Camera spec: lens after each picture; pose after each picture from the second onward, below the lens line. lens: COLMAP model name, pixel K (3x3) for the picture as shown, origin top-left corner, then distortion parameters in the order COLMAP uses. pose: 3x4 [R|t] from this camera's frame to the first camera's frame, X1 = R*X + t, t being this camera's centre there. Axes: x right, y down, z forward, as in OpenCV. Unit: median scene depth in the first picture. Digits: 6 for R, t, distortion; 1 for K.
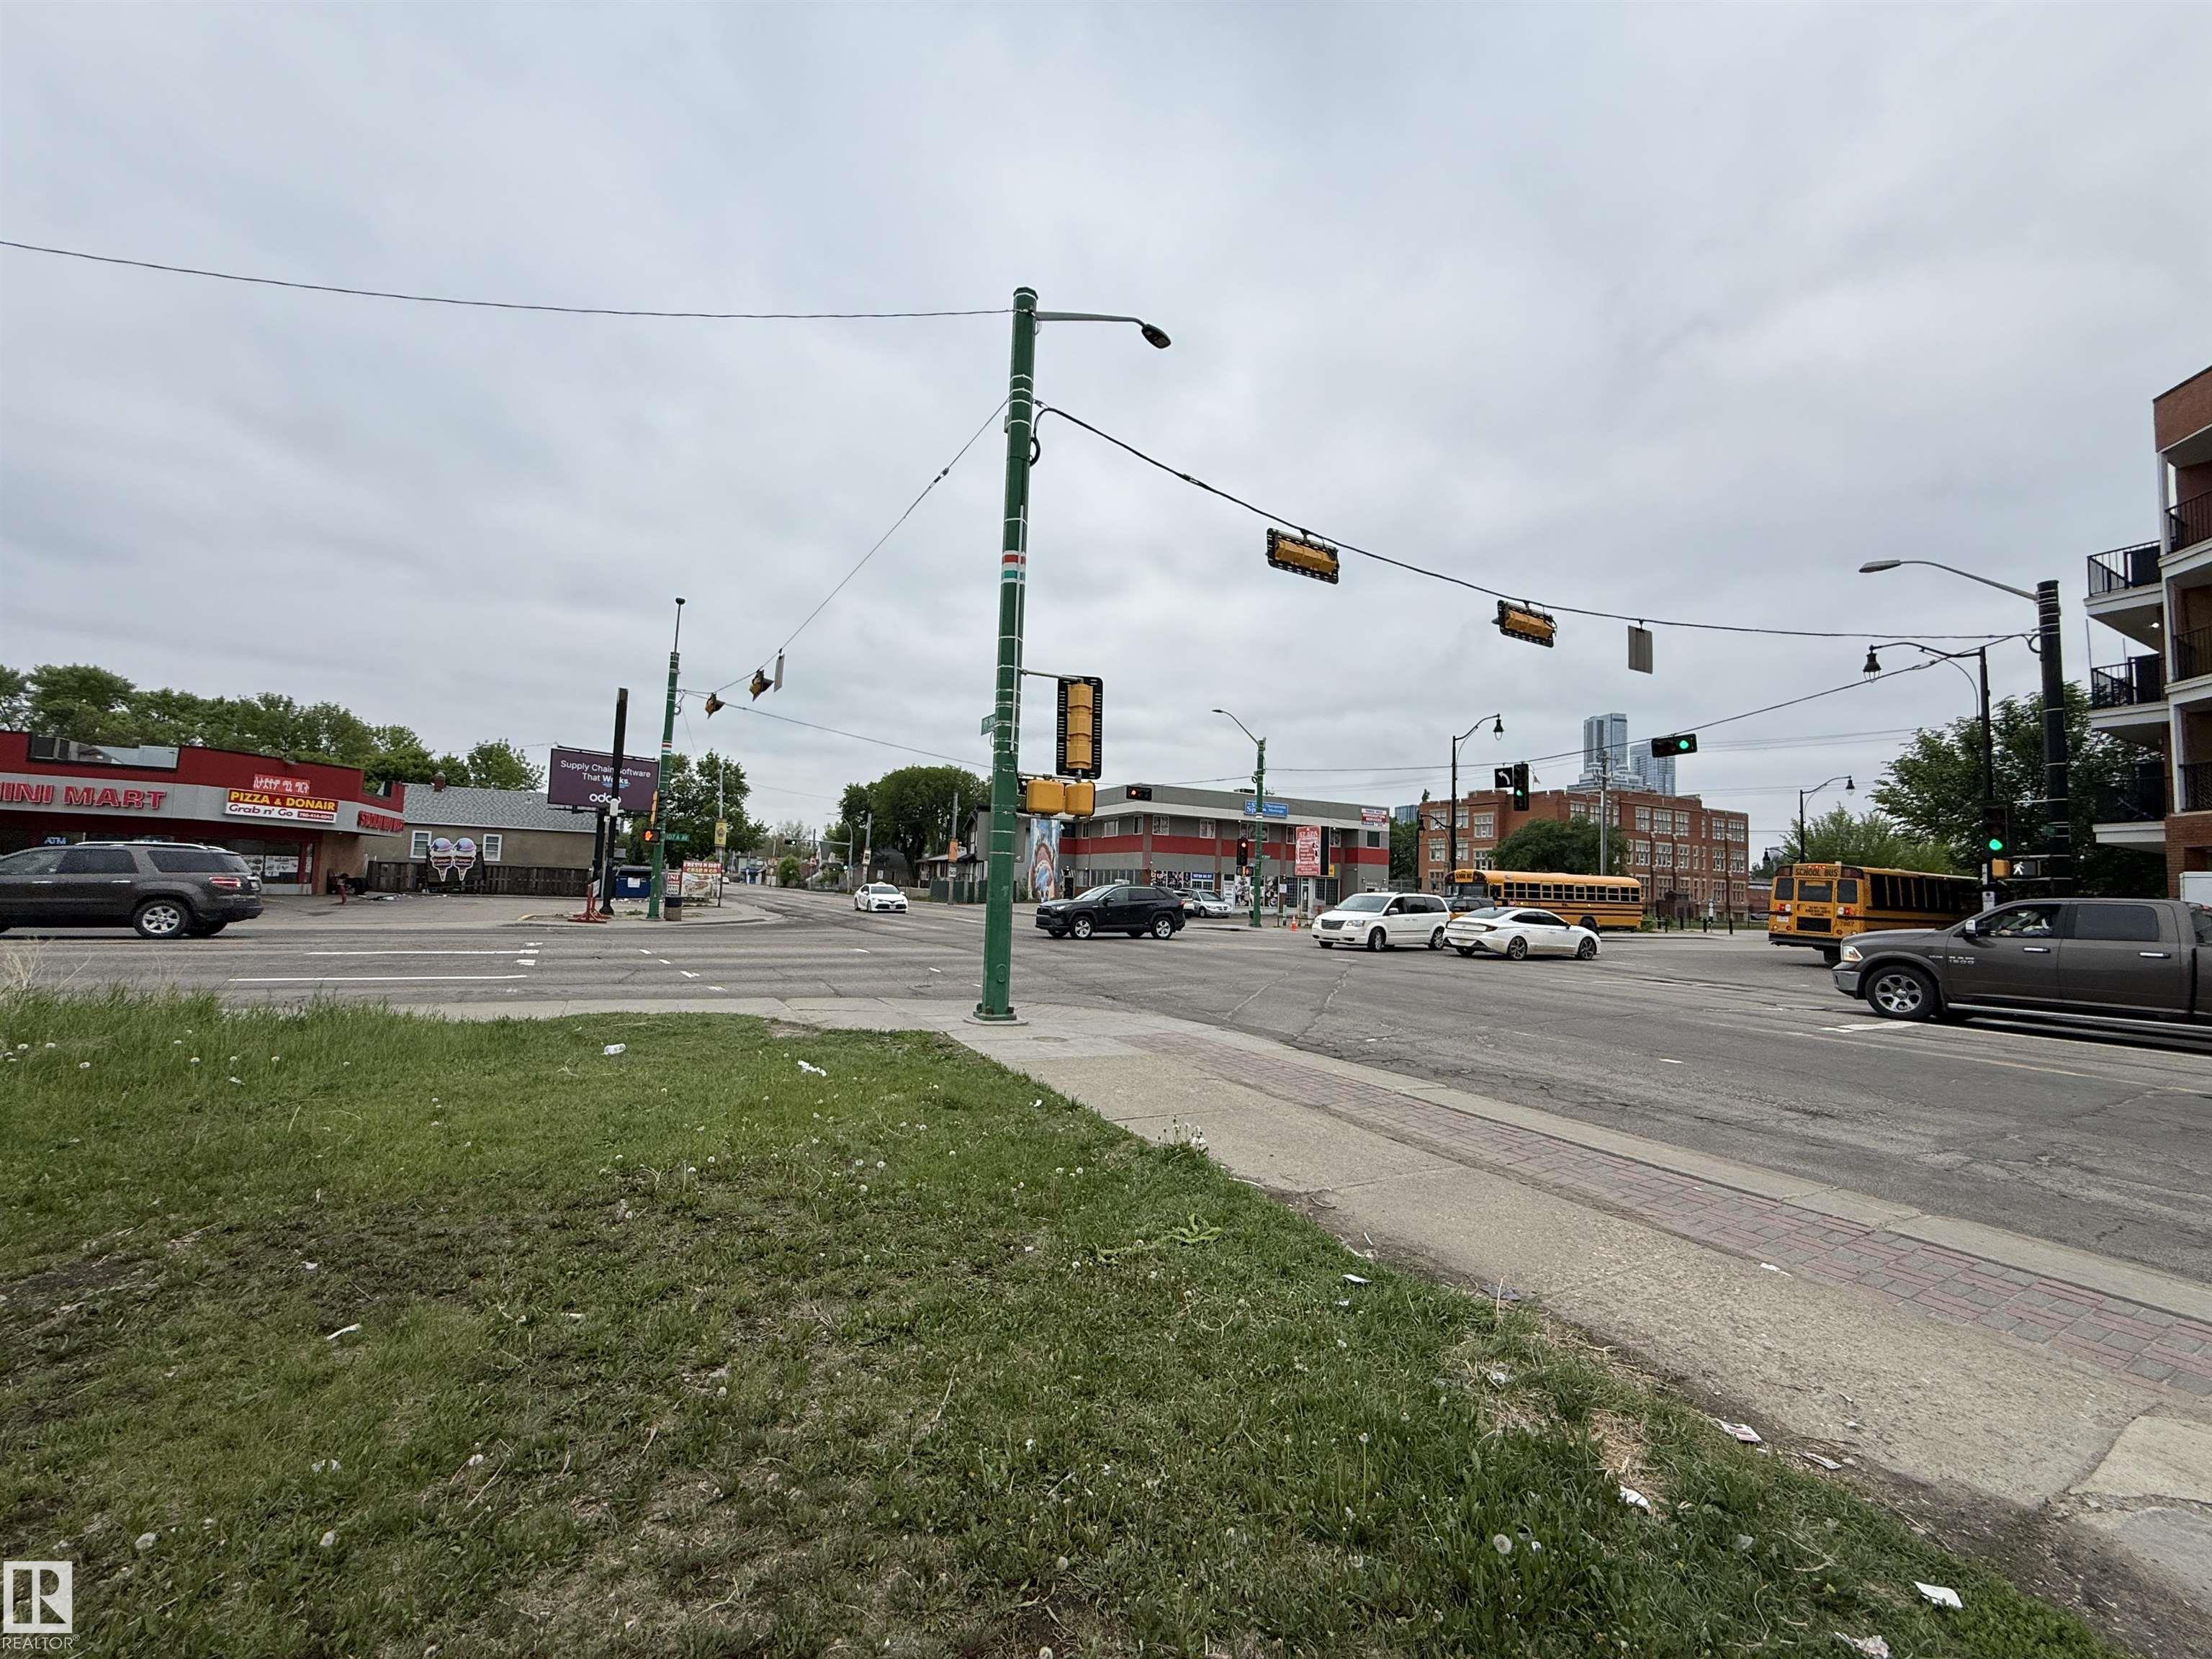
lens RADIAL K [[877.9, 0, 1098.7], [0, 877.9, 825.4], [0, 0, 1]] dist [-0.000057, -0.000147]
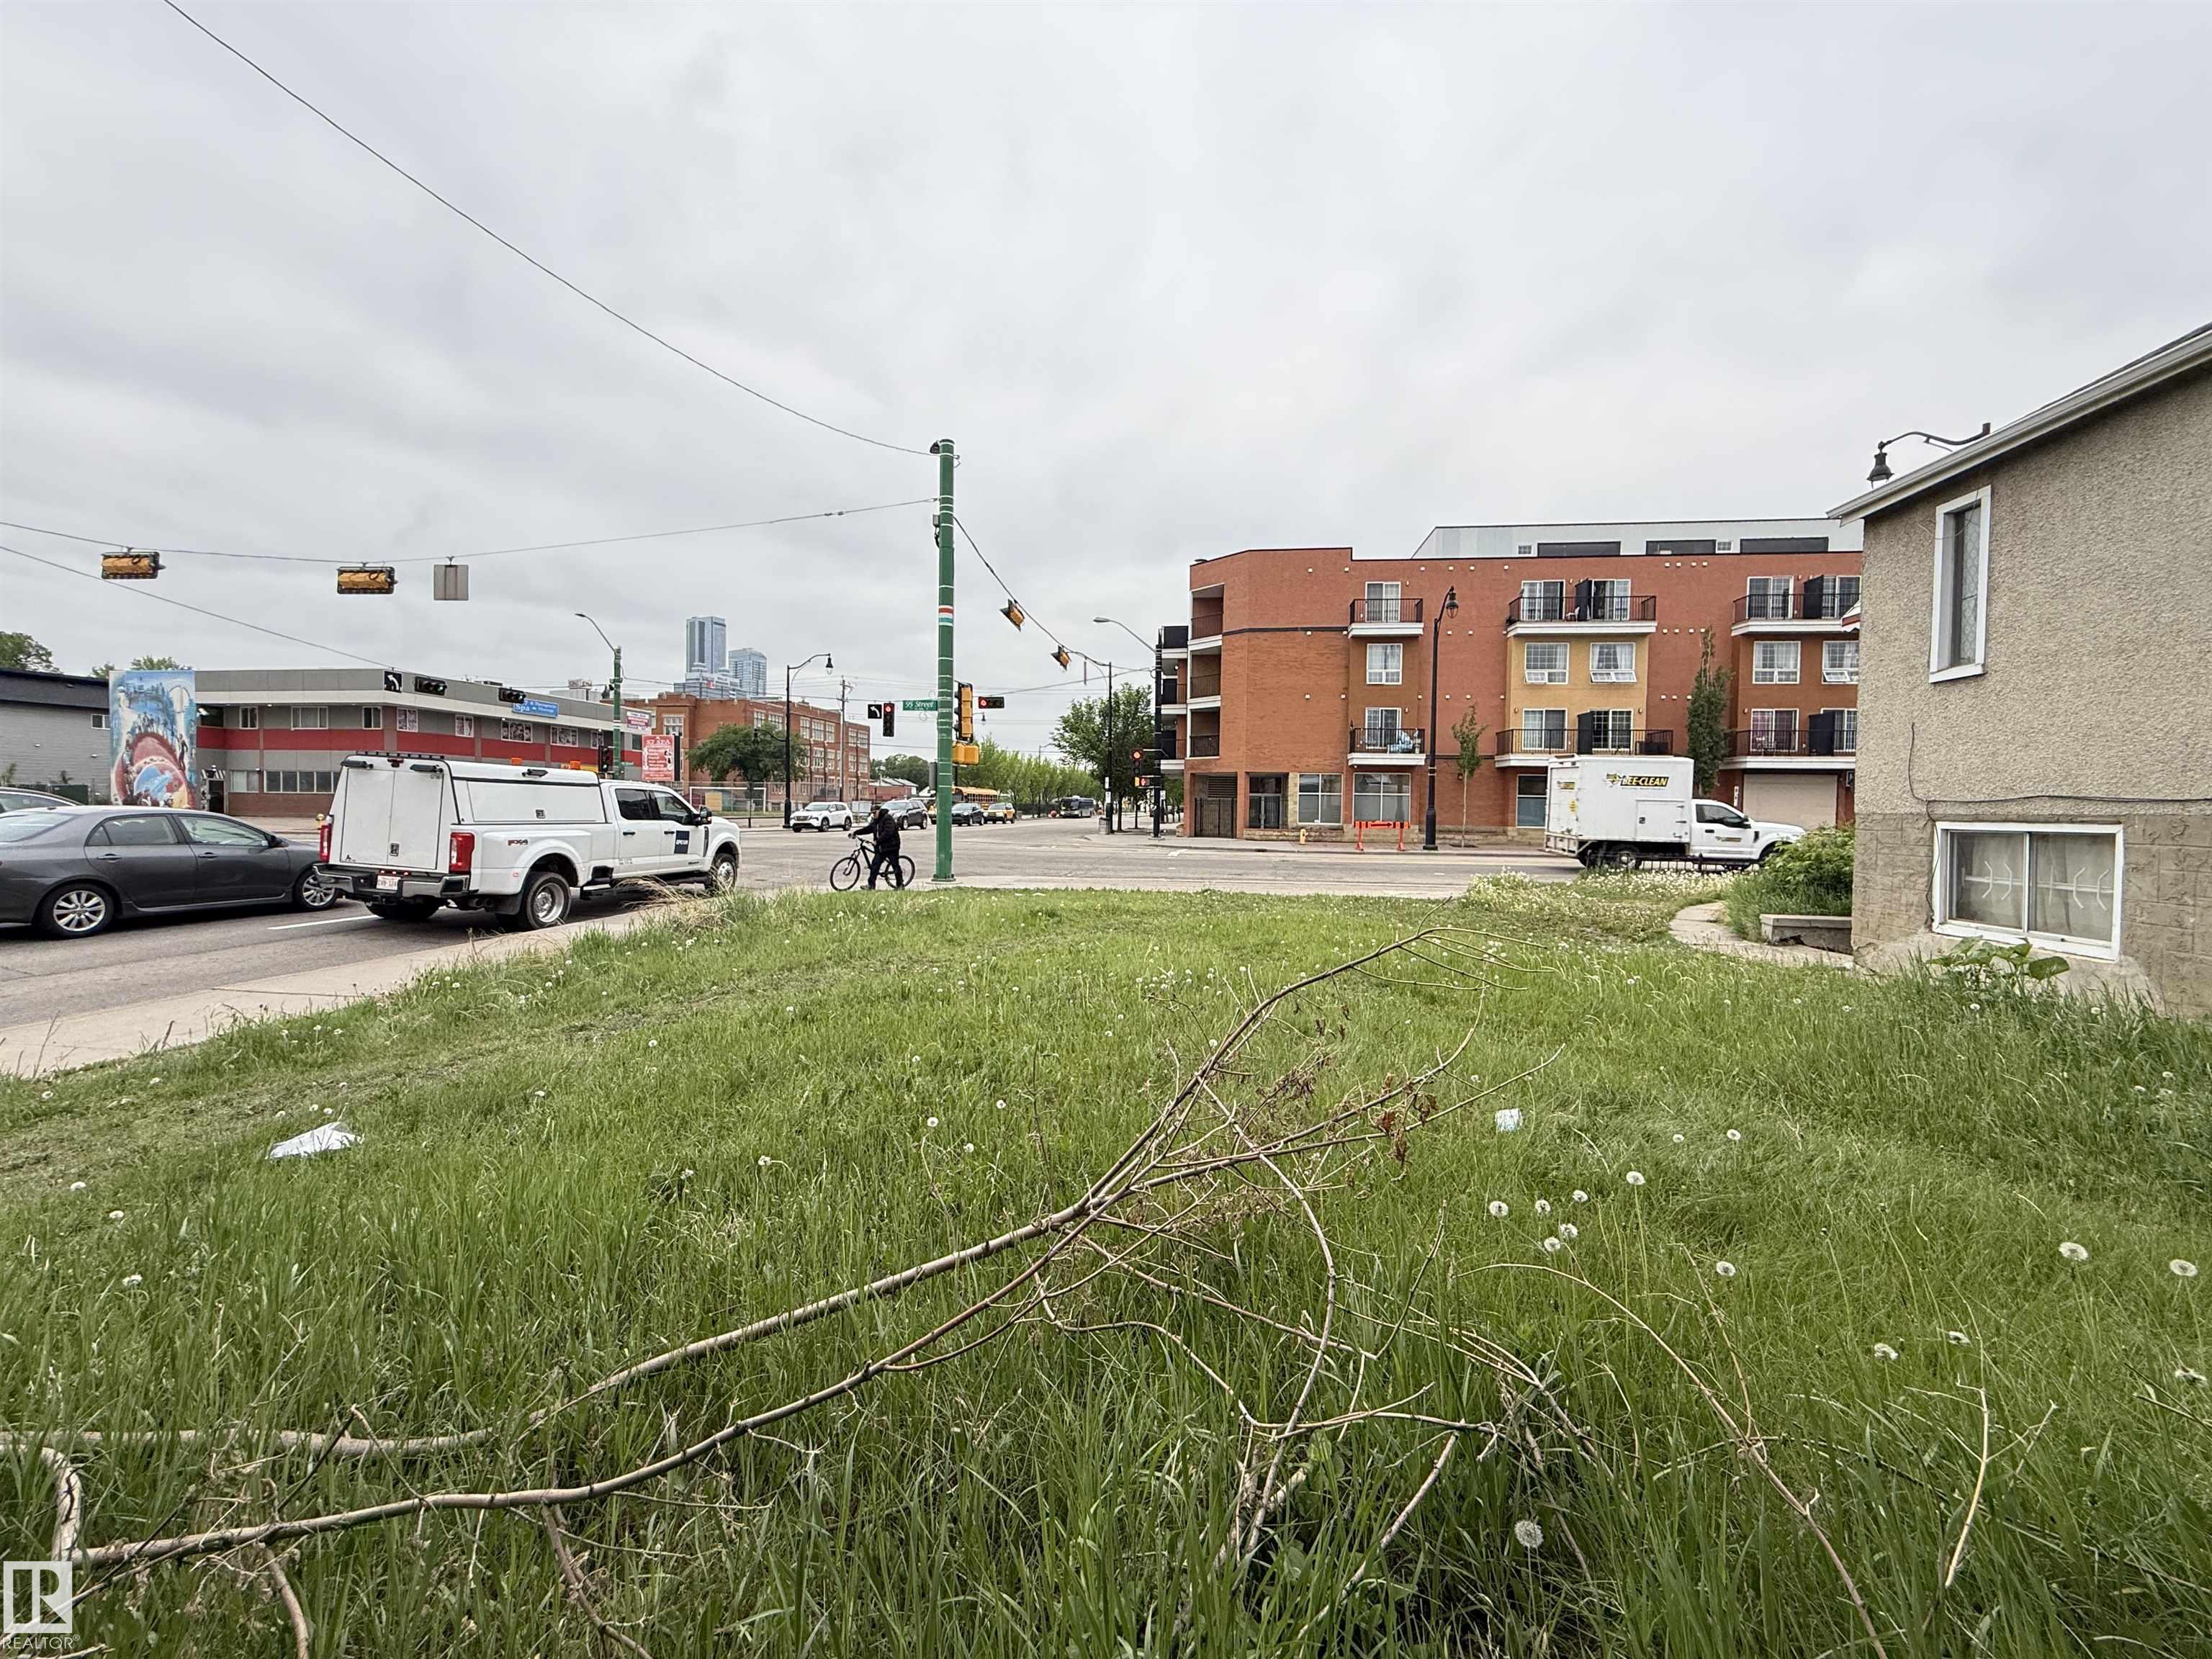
lens RADIAL K [[877.9, 0, 1098.7], [0, 877.9, 825.4], [0, 0, 1]] dist [-0.000057, -0.000147]
pose [[0.580600, -0.045138, 0.812937, -0.234470], [-0.052059, 0.994361, 0.092393, -0.011738], [-0.812523, -0.095964, 0.574976, -0.042128]]
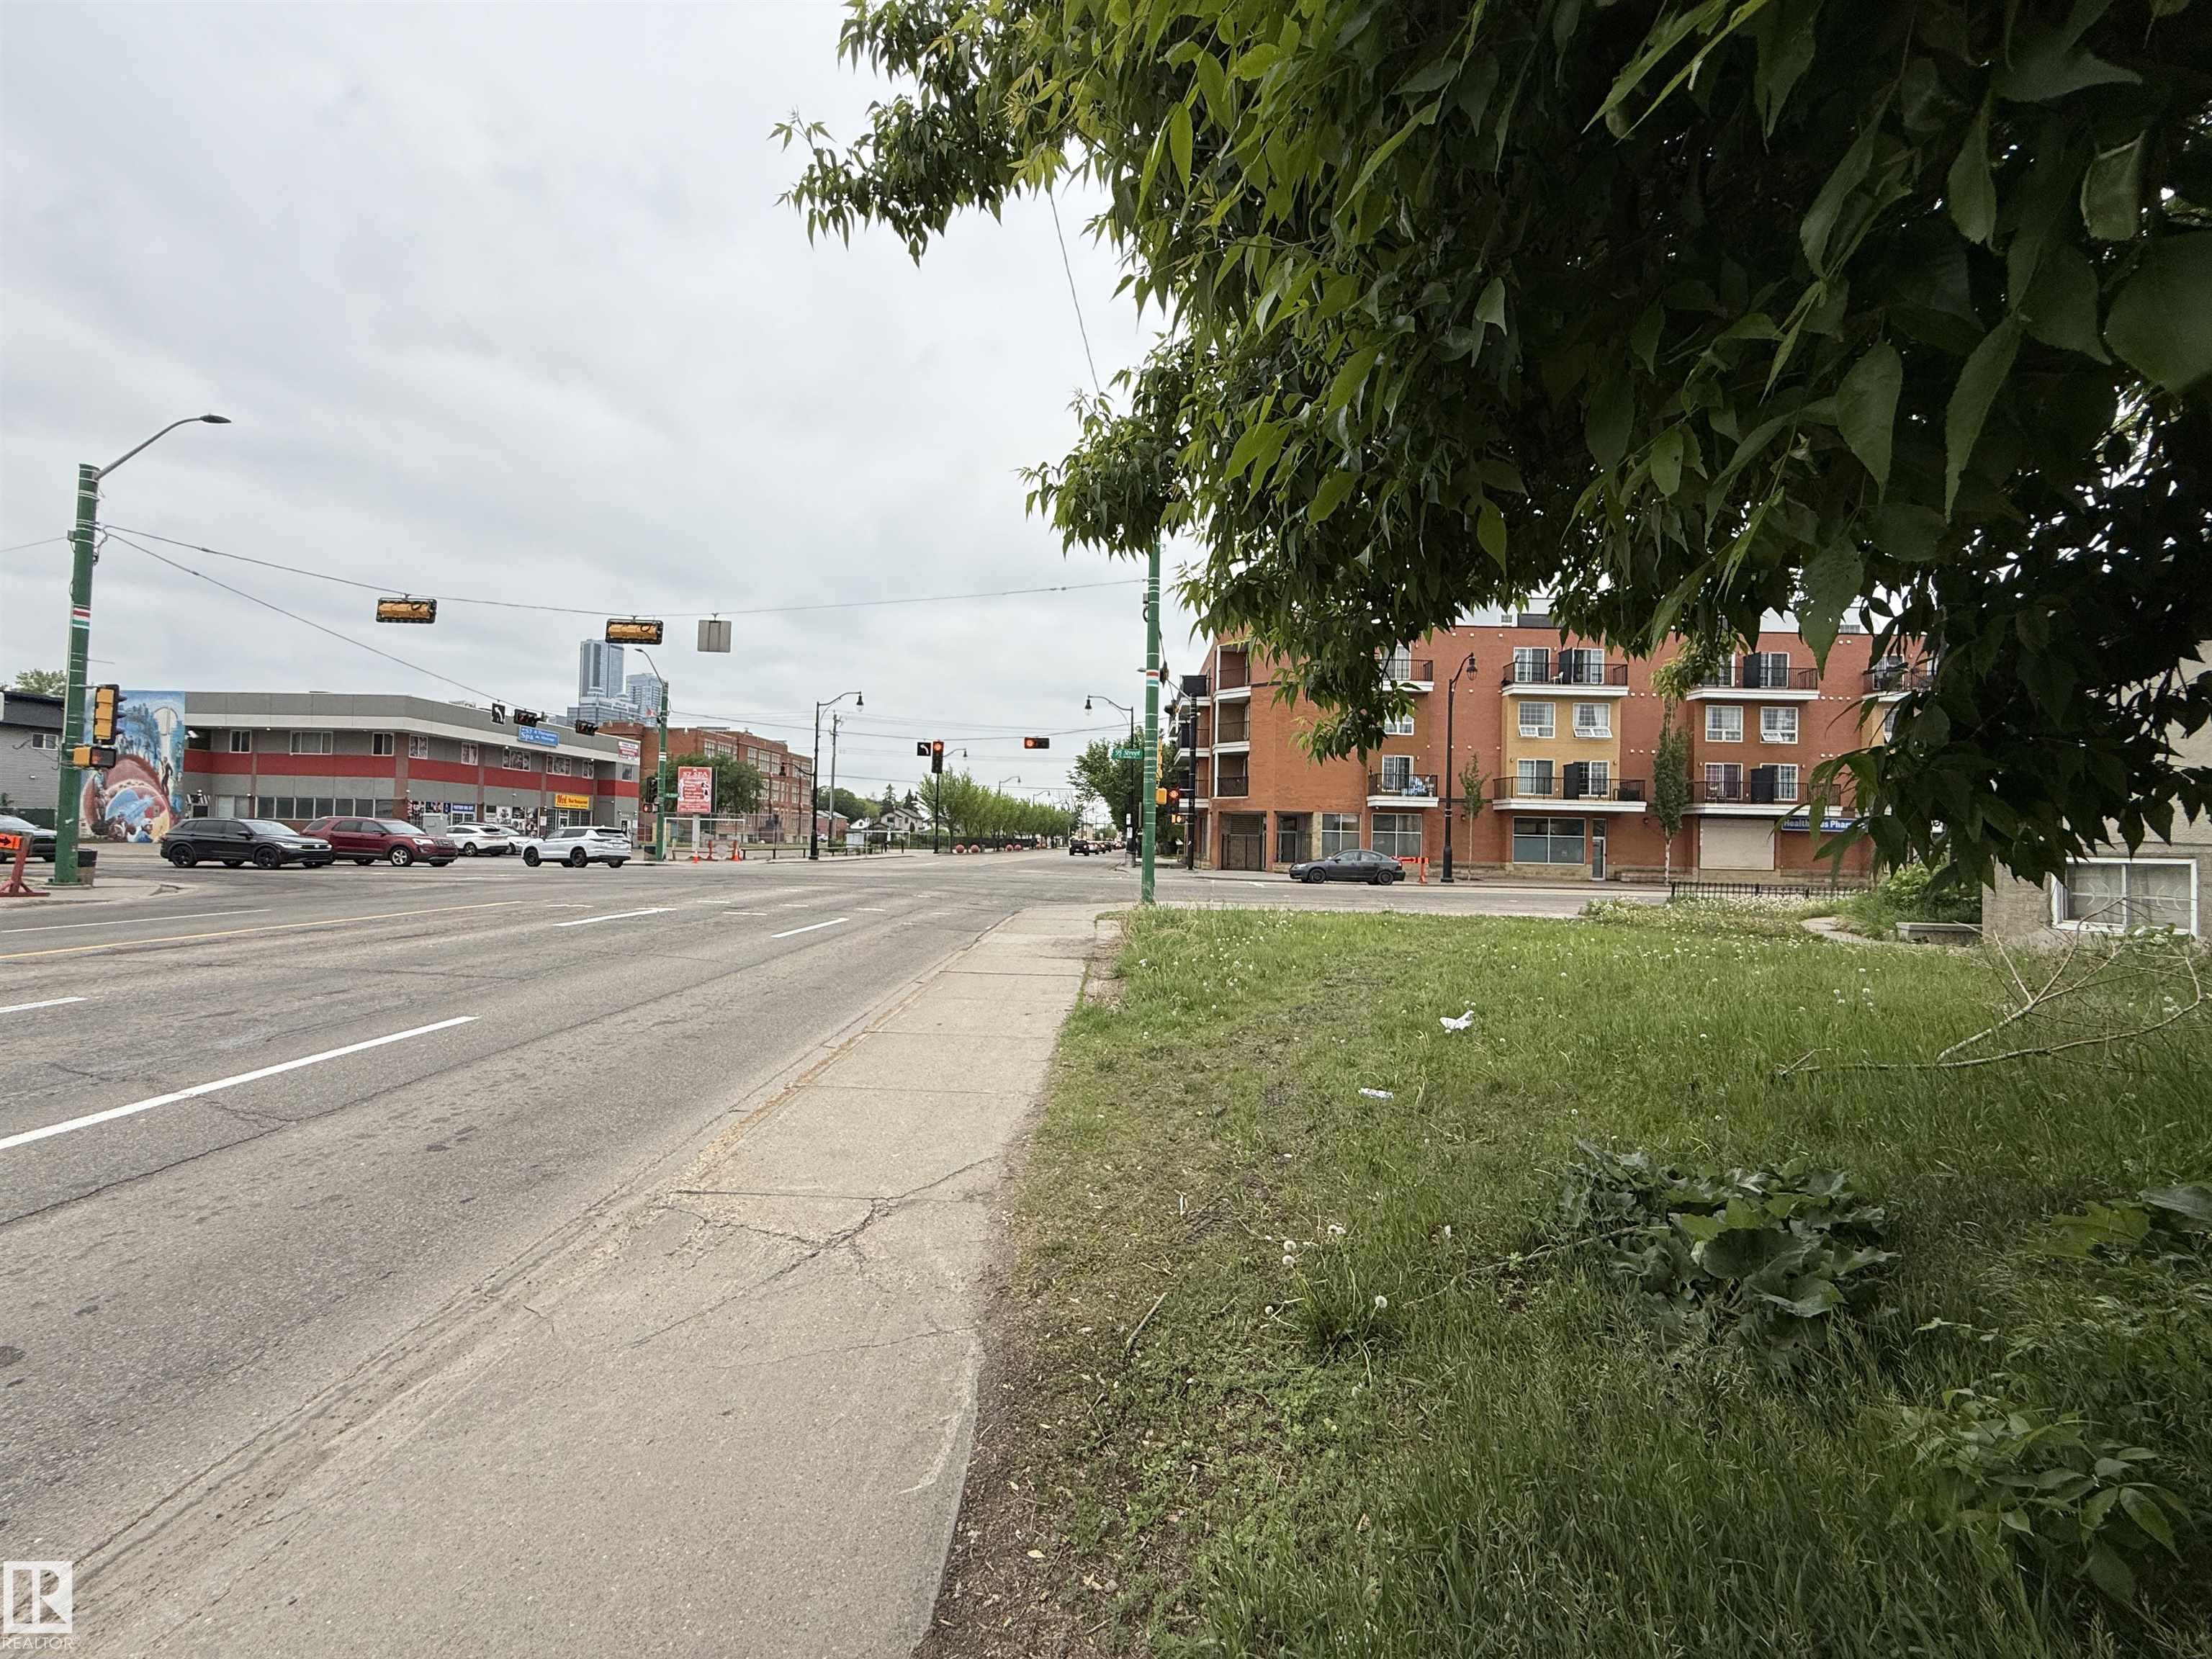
lens RADIAL K [[877.9, 0, 1098.7], [0, 877.9, 825.4], [0, 0, 1]] dist [-0.000057, -0.000147]
pose [[0.493105, -0.007291, 0.869939, -0.335220], [-0.067968, 0.996586, 0.046879, -0.008779], [-0.867311, -0.082244, 0.490925, 0.020183]]
